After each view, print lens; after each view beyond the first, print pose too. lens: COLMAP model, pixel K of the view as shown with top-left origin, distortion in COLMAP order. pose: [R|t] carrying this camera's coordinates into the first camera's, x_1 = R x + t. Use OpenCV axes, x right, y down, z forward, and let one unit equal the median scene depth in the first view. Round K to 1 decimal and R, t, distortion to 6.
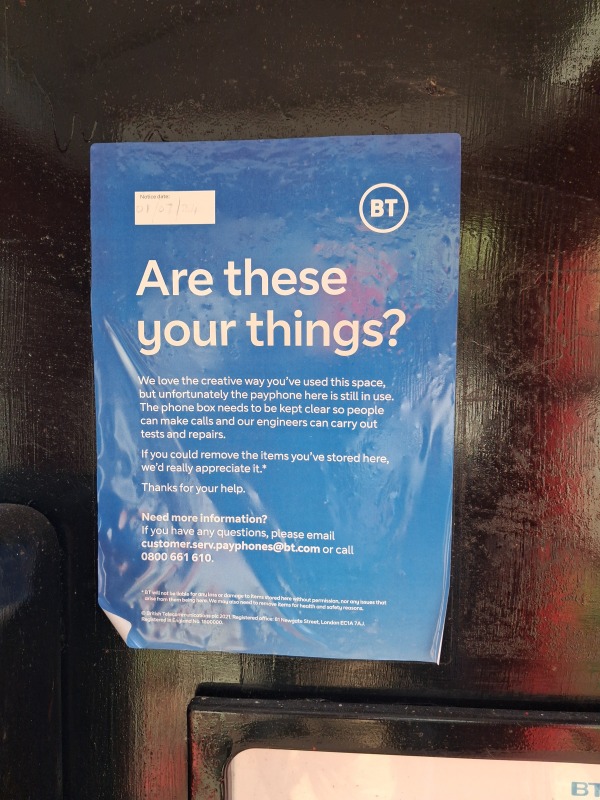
lens RADIAL K [[645.8, 0, 301.4], [0, 645.8, 400.1], [0, 0, 1]] dist [-0.040301, 0.033682]
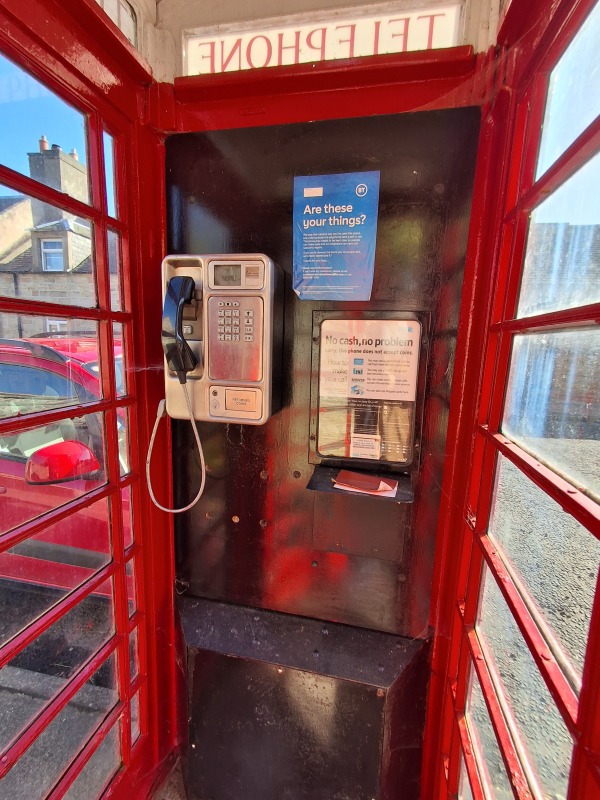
lens RADIAL K [[370.4, 0, 298.0], [0, 370.4, 399.9], [0, 0, 1]] dist [-0.003651, -0.001146]
pose [[0.989858, 0.043006, -0.135395, 0.099203], [-0.026568, 0.992303, 0.120953, 0.787562], [0.139554, -0.116129, 0.983381, -1.617522]]
